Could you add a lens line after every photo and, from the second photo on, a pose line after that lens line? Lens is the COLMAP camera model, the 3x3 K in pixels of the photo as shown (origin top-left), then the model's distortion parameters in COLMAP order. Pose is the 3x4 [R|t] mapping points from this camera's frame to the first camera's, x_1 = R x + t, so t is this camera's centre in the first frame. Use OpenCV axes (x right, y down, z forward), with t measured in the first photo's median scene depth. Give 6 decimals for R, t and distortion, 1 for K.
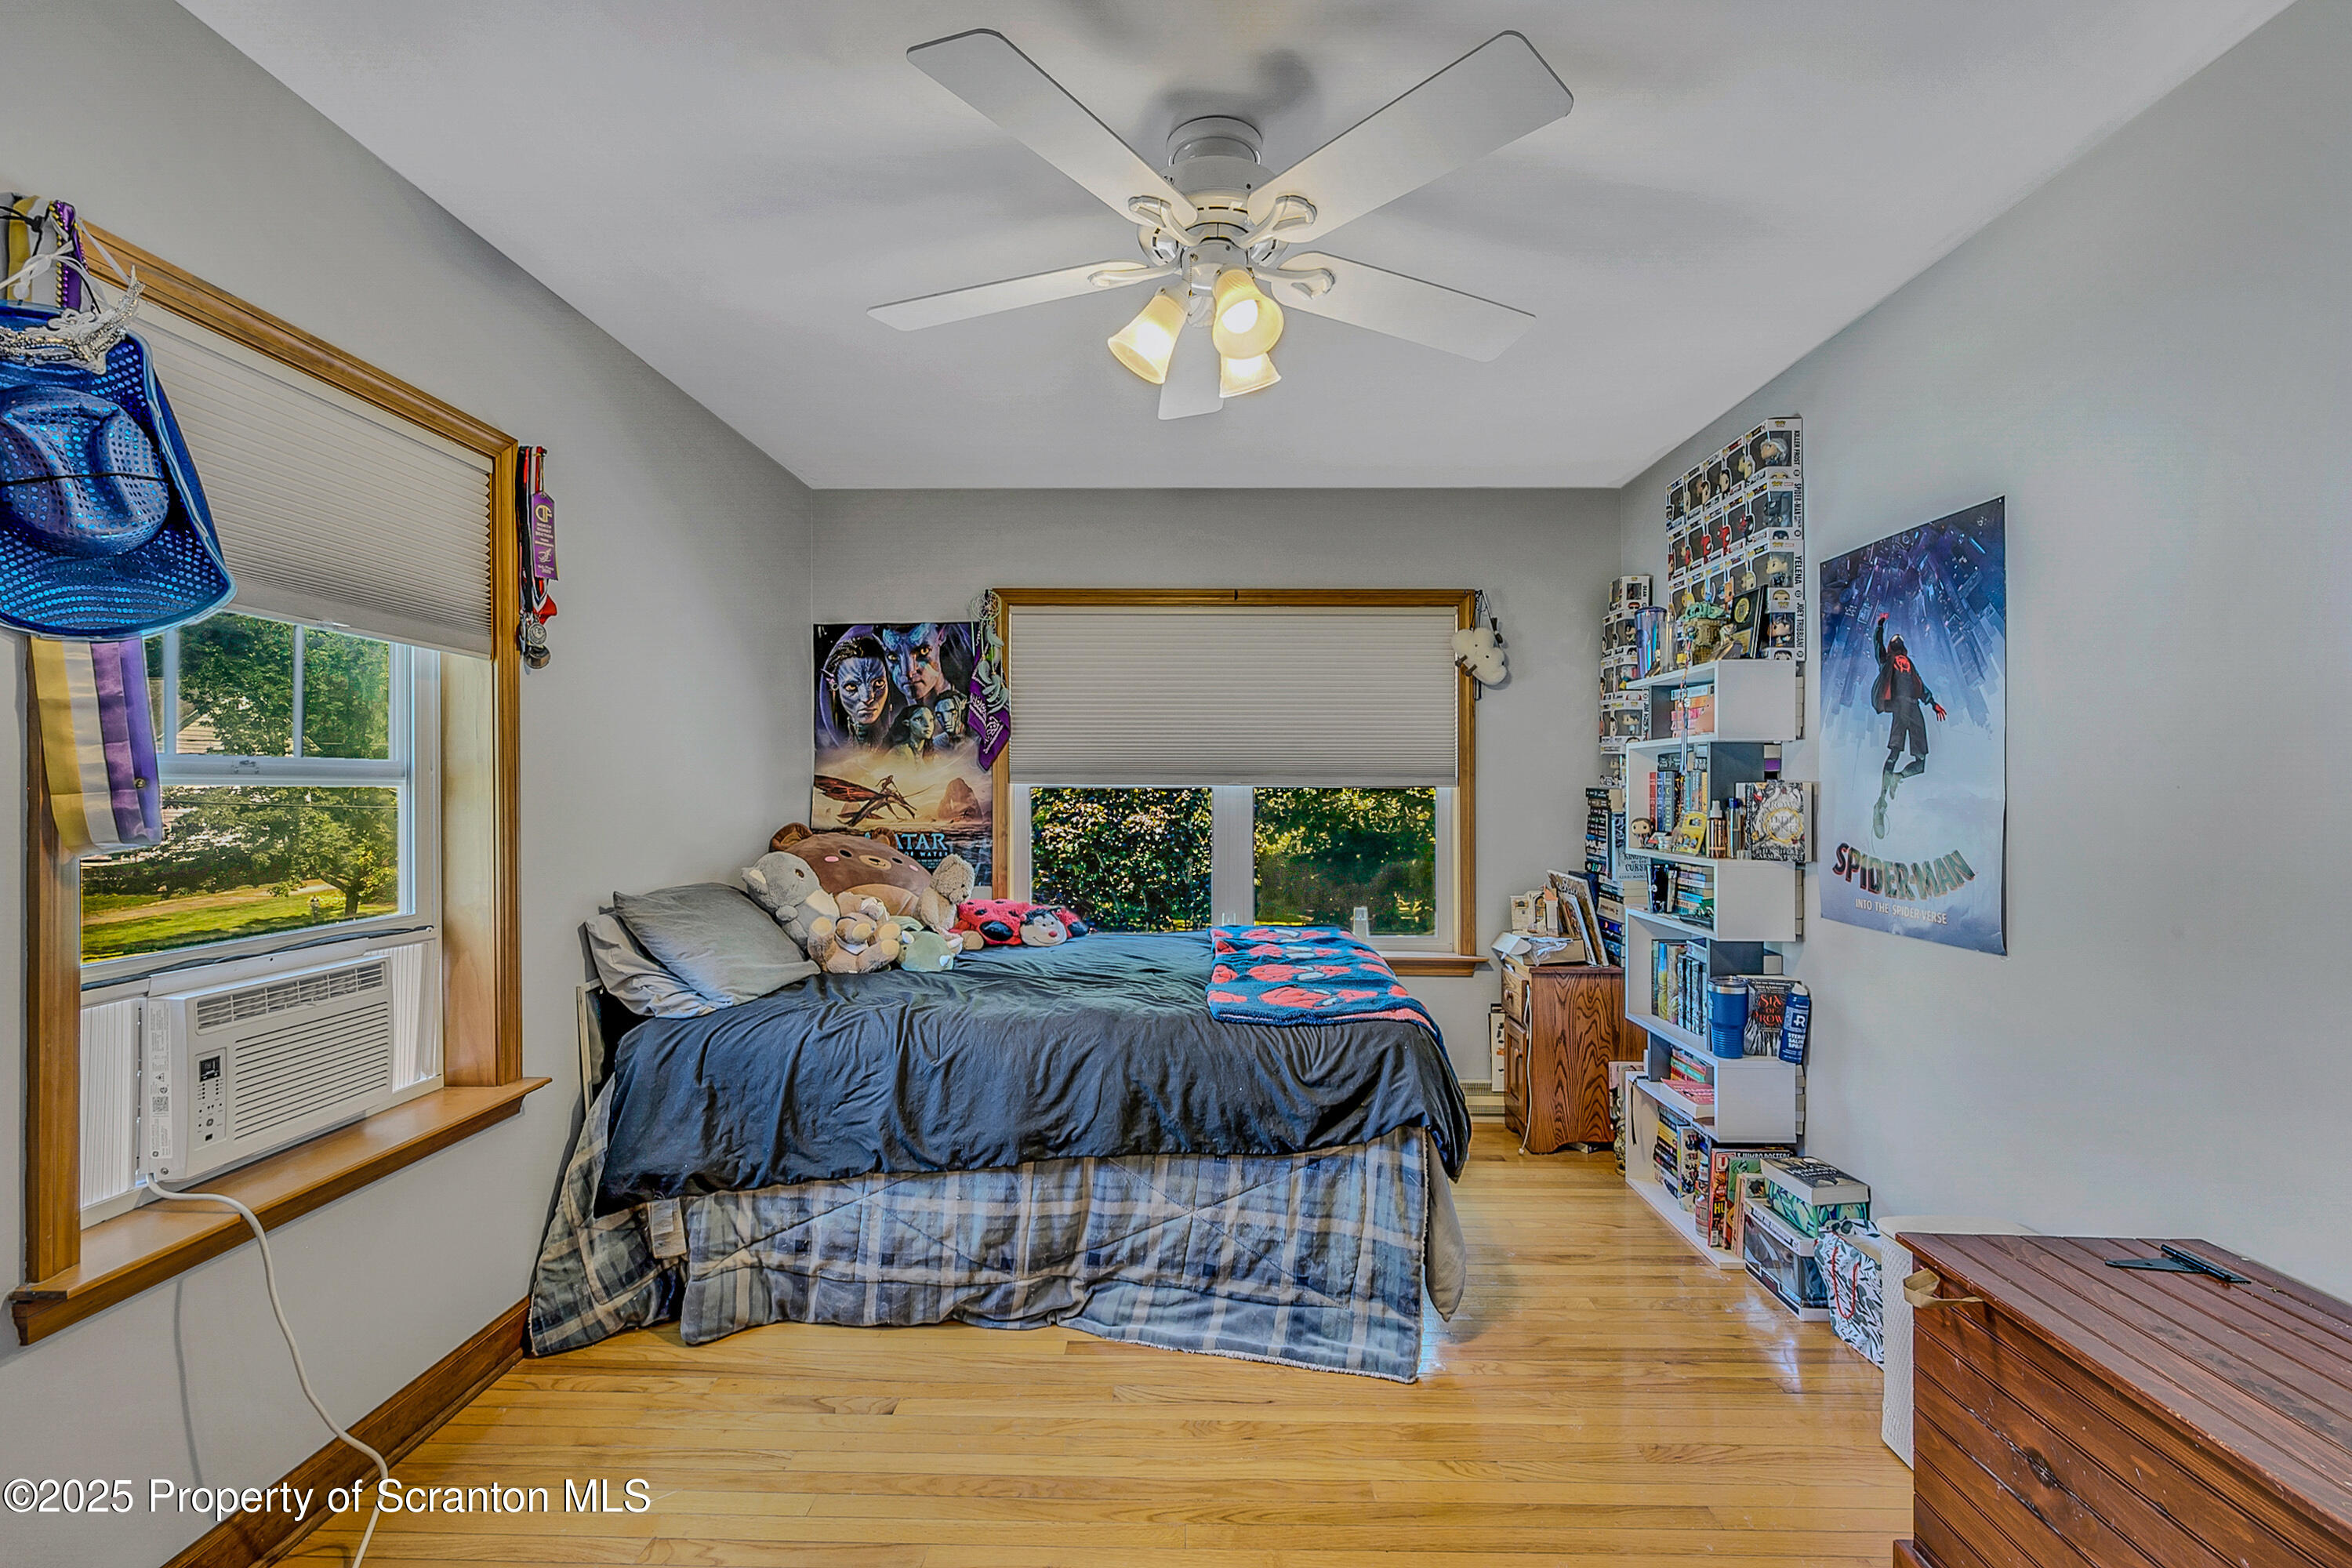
lens RADIAL K [[1033.7, 0, 1185.4], [0, 1033.7, 789.7], [0, 0, 1]] dist [0.006427, -0.000622]
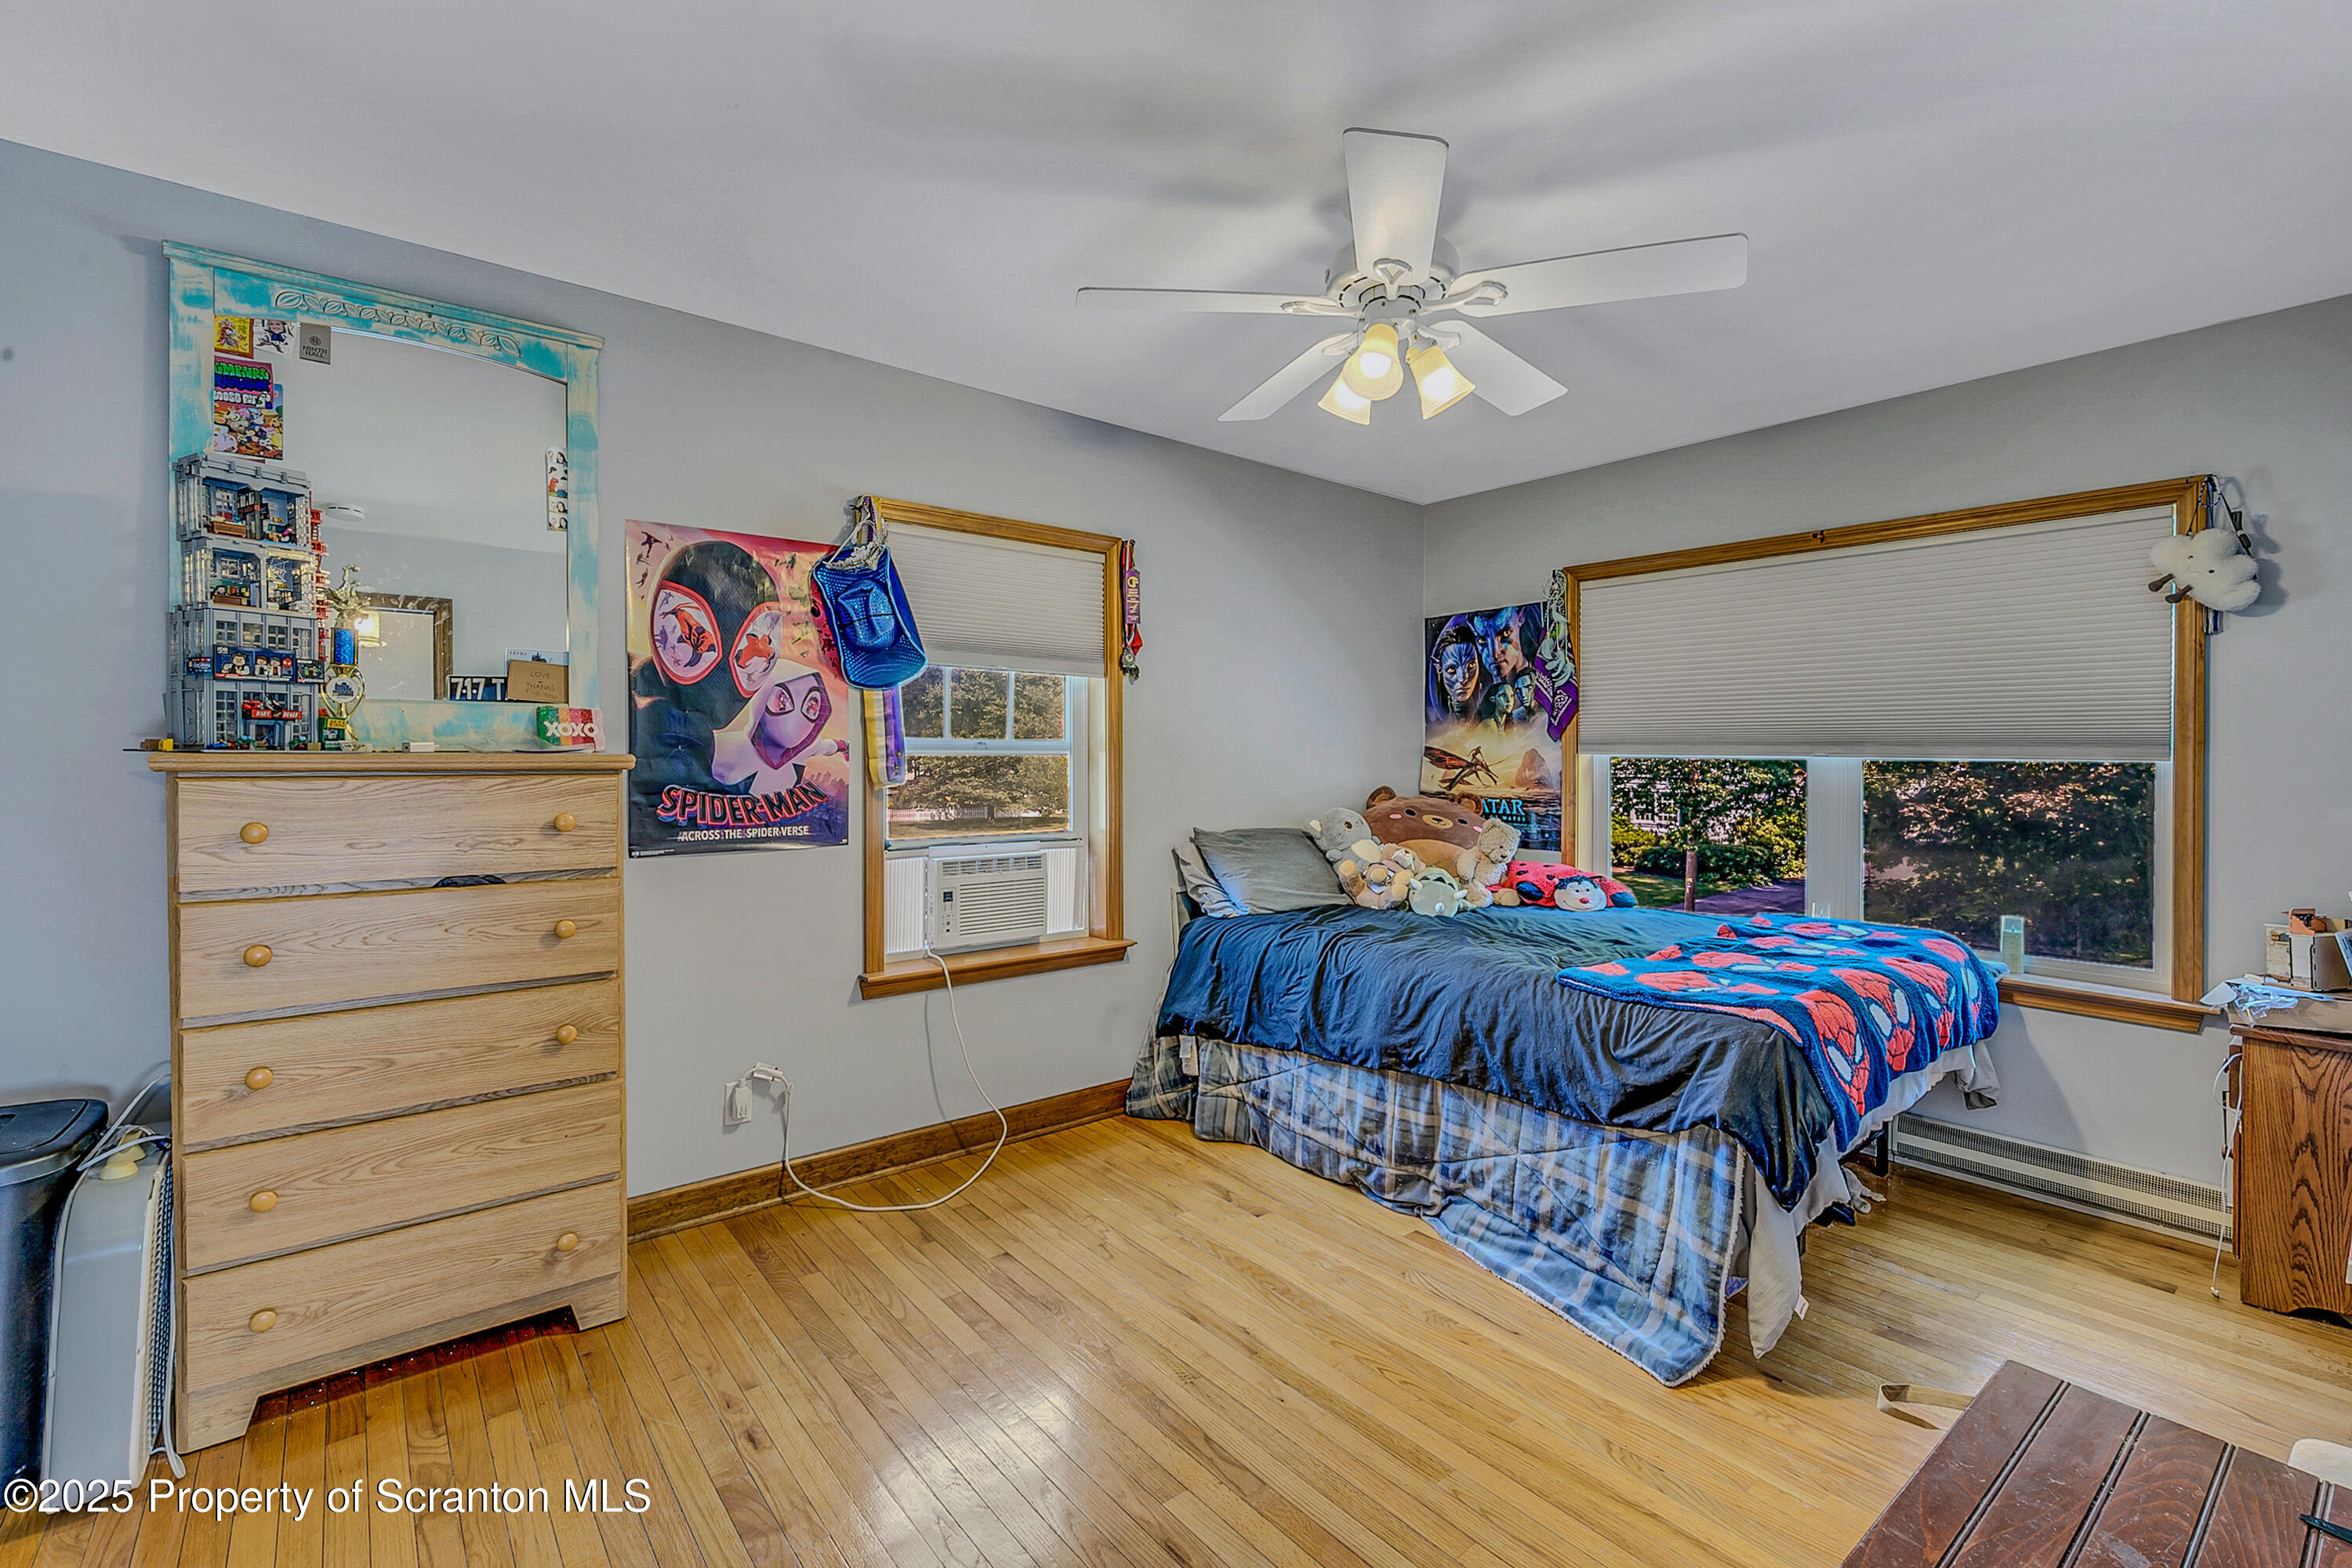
lens RADIAL K [[1033.7, 0, 1166.6], [0, 1033.7, 771.5], [0, 0, 1]] dist [0.006427, -0.000622]
pose [[0.637259, 0.015026, -0.770504, 0.598582], [-0.005403, 0.999872, 0.015031, -0.003299], [0.770631, -0.005416, 0.637258, 0.037472]]
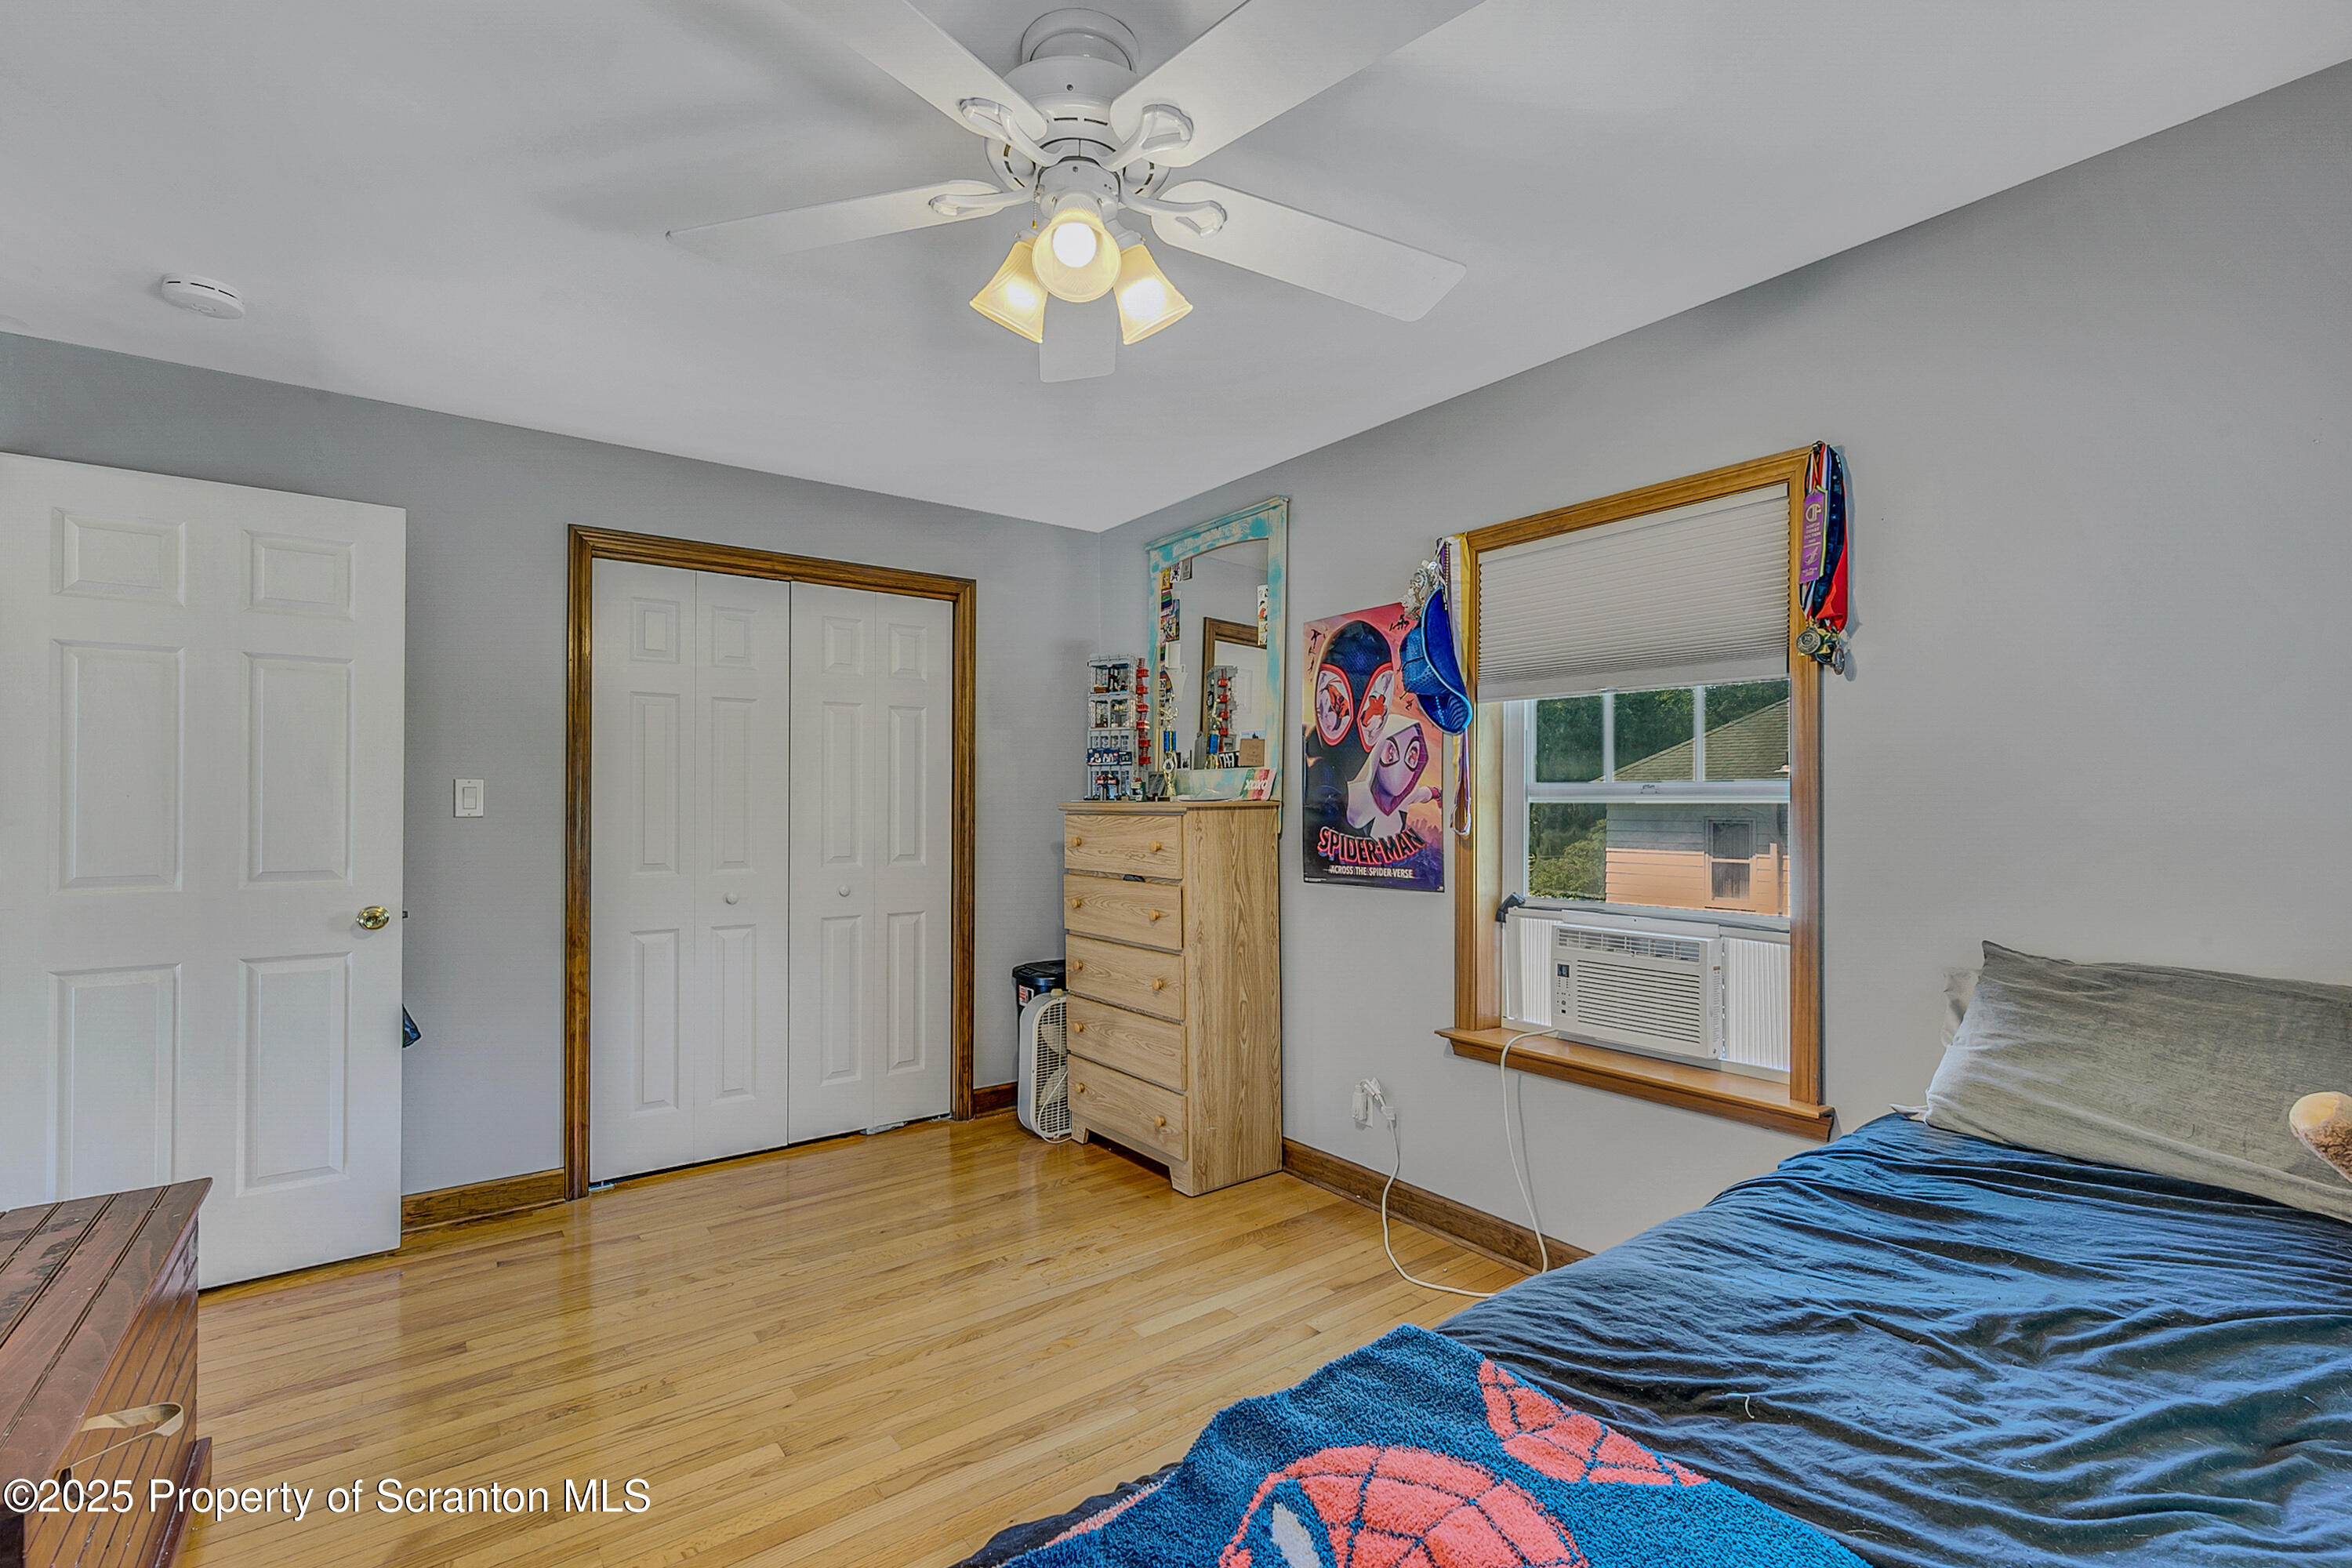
lens RADIAL K [[1033.7, 0, 1176.9], [0, 1033.7, 794.0], [0, 0, 1]] dist [0.006427, -0.000622]
pose [[-0.789287, -0.003862, -0.614012, 0.402547], [-0.000876, 0.999986, -0.005163, -0.005700], [0.614024, -0.003537, -0.789280, 1.339917]]
